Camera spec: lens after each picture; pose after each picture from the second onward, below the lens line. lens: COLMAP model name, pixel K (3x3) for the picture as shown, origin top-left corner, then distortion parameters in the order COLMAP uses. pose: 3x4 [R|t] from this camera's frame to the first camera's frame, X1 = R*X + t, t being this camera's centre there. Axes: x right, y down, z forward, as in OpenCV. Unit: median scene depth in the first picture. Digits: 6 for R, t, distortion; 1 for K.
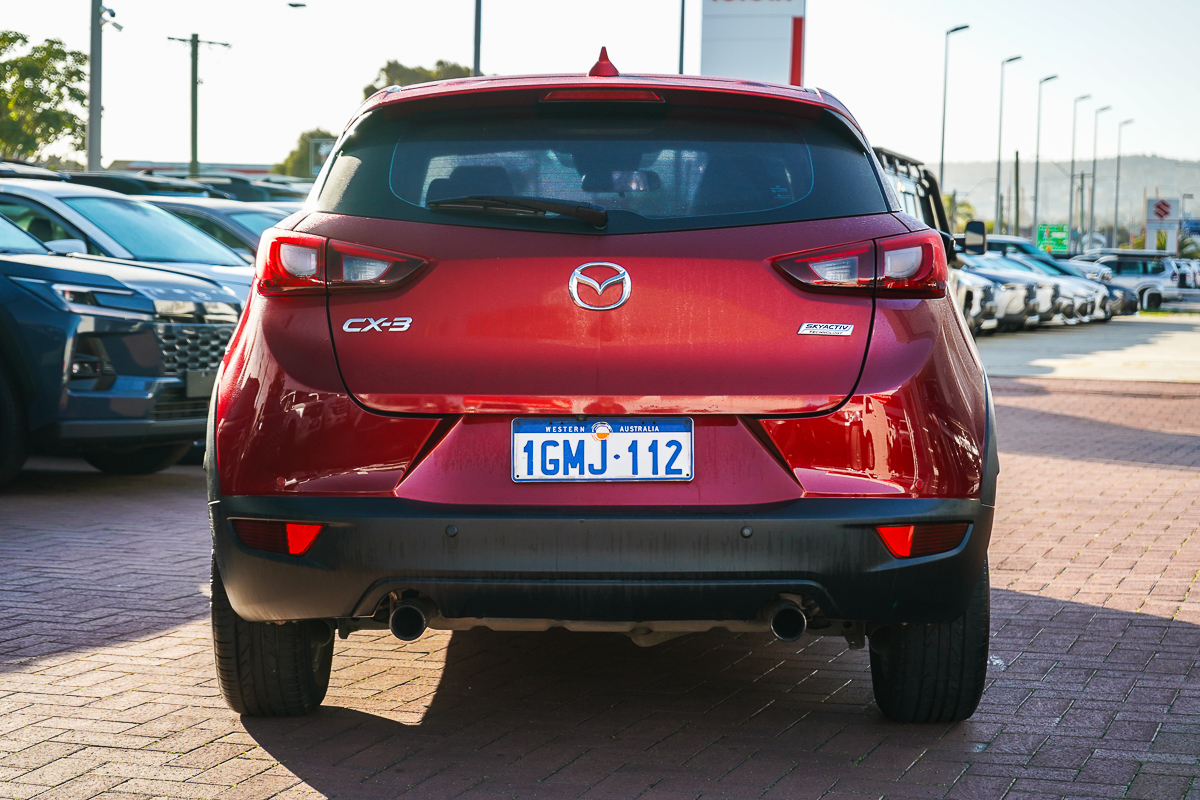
lens RADIAL K [[2511.8, 0, 600.0], [0, 2511.8, 400.0], [0, 0, 1]] dist [-0.052832, 0.074136]
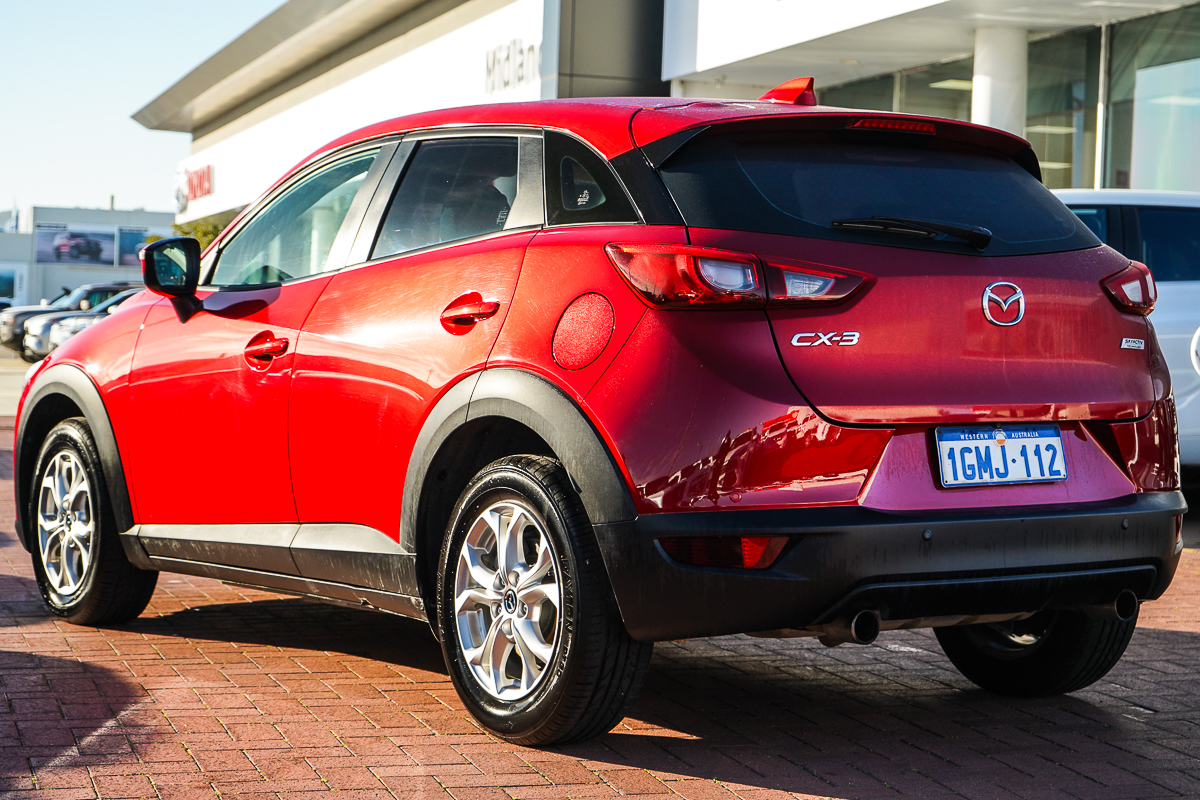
lens RADIAL K [[2511.8, 0, 600.0], [0, 2511.8, 400.0], [0, 0, 1]] dist [-0.052832, 0.074136]
pose [[0.842719, -0.013966, 0.538173, -0.722812], [0.025914, 0.999557, -0.014639, 0.007606], [-0.537730, 0.026282, 0.842707, 0.186055]]
